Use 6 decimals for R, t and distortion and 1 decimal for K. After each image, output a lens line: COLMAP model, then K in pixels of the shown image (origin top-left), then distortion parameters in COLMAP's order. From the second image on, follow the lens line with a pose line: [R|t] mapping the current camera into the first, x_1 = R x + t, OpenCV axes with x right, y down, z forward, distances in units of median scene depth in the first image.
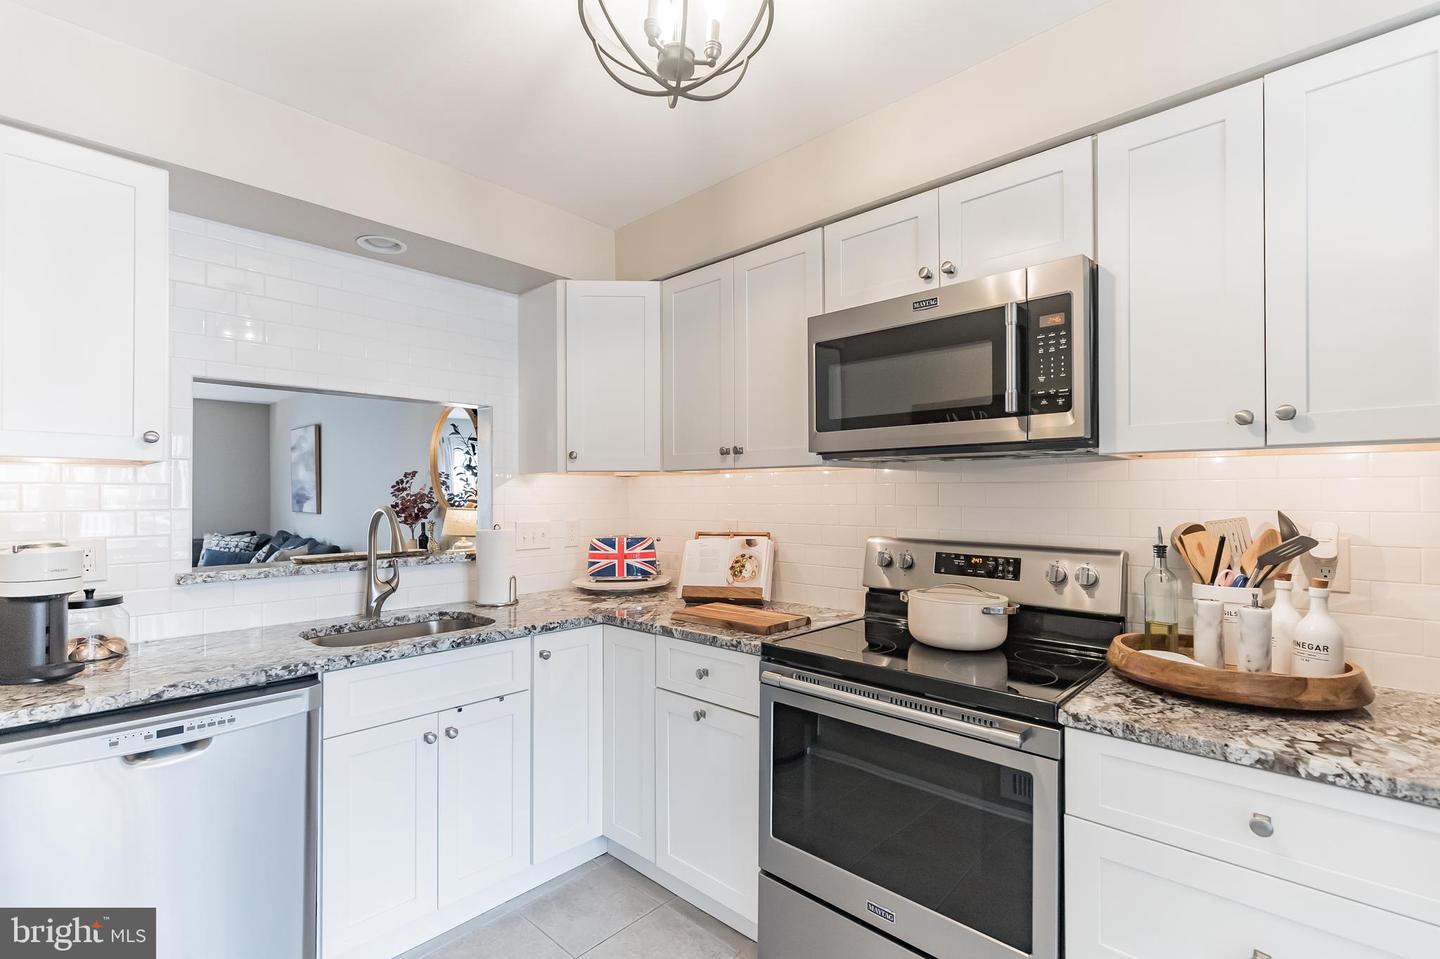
lens RADIAL K [[655.4, 0, 716.7], [0, 655.4, 490.1], [0, 0, 1]] dist [0.004196, -0.000358]
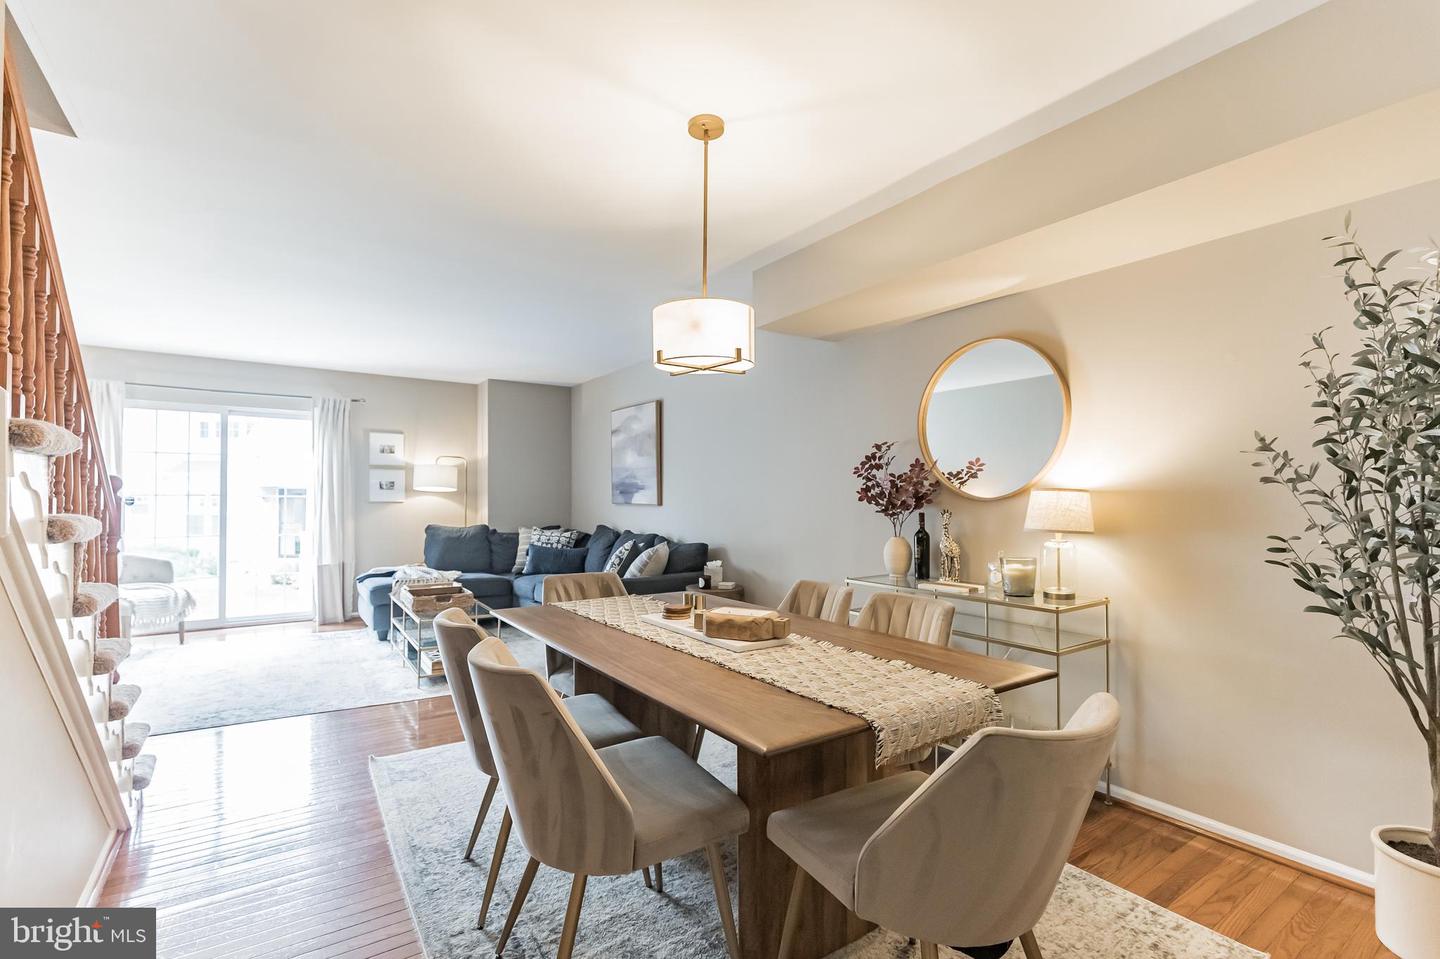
lens RADIAL K [[658.8, 0, 721.0], [0, 658.8, 485.6], [0, 0, 1]] dist [0.001751, 0.000102]
pose [[0.979945, 0.000722, -0.199268, -1.075986], [-0.003313, 0.999914, -0.012669, 0.062963], [0.199242, 0.013075, 0.979863, 0.534940]]
